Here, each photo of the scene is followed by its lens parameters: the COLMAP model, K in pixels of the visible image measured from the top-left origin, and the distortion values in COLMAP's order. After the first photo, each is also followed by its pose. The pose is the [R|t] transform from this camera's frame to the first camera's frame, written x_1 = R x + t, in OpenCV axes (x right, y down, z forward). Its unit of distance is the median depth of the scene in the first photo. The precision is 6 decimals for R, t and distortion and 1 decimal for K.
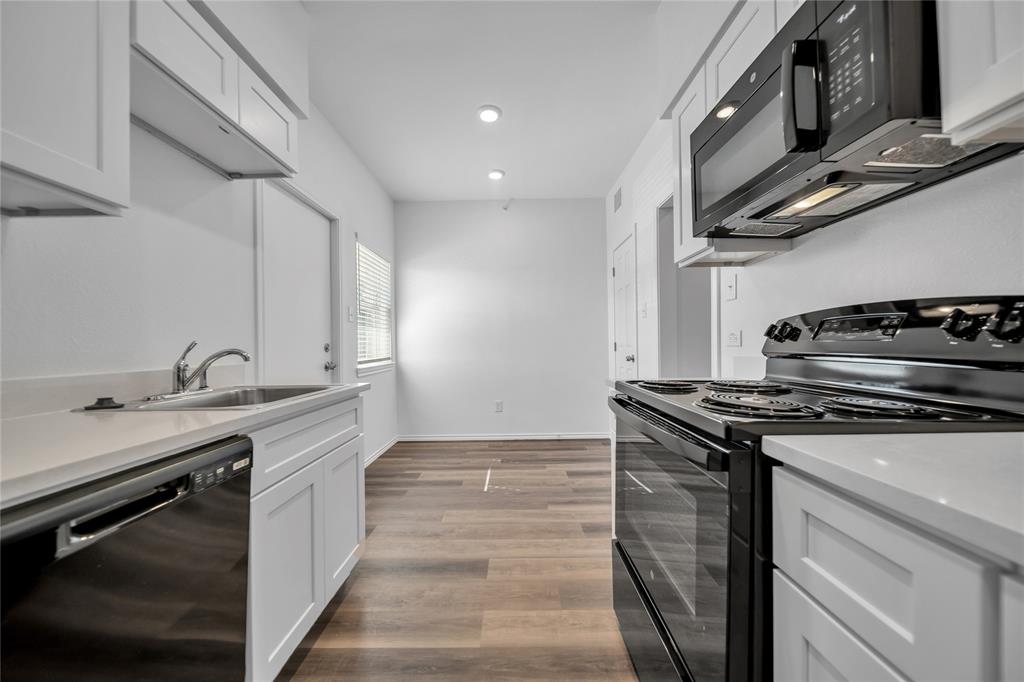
lens RADIAL K [[362.7, 0, 506.5], [0, 362.7, 343.8], [0, 0, 1]] dist [-0.001878, -0.000306]
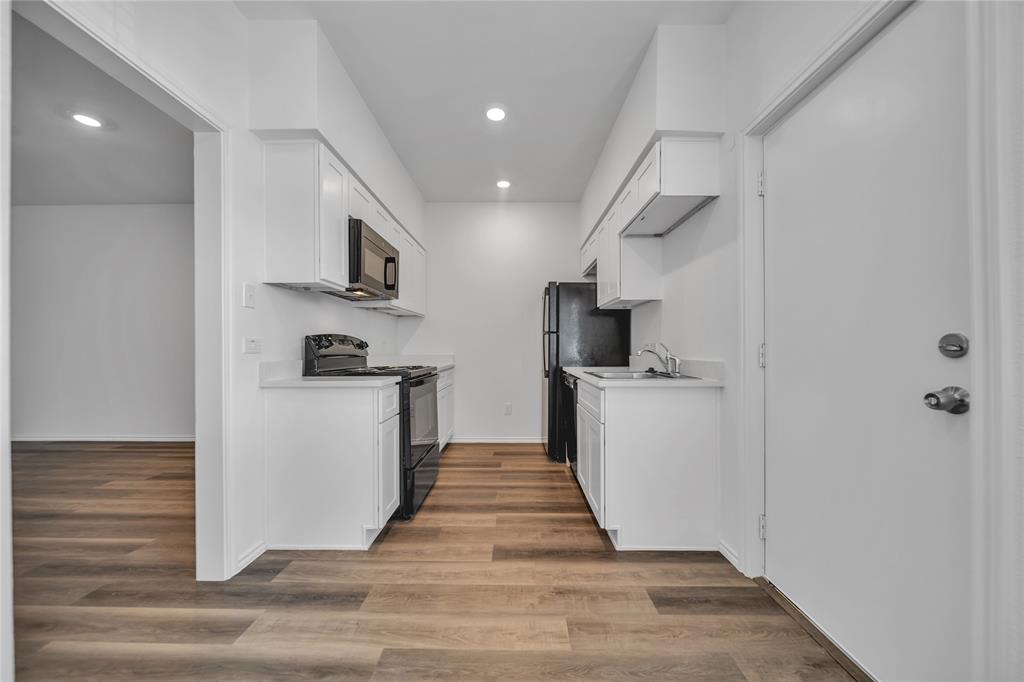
lens RADIAL K [[362.7, 0, 506.5], [0, 362.7, 343.8], [0, 0, 1]] dist [-0.001878, -0.000306]
pose [[-0.999791, 0.018974, 0.007550, -0.103556], [0.018931, 0.999805, -0.005682, 0.000826], [-0.007656, -0.005538, -0.999955, 1.925784]]
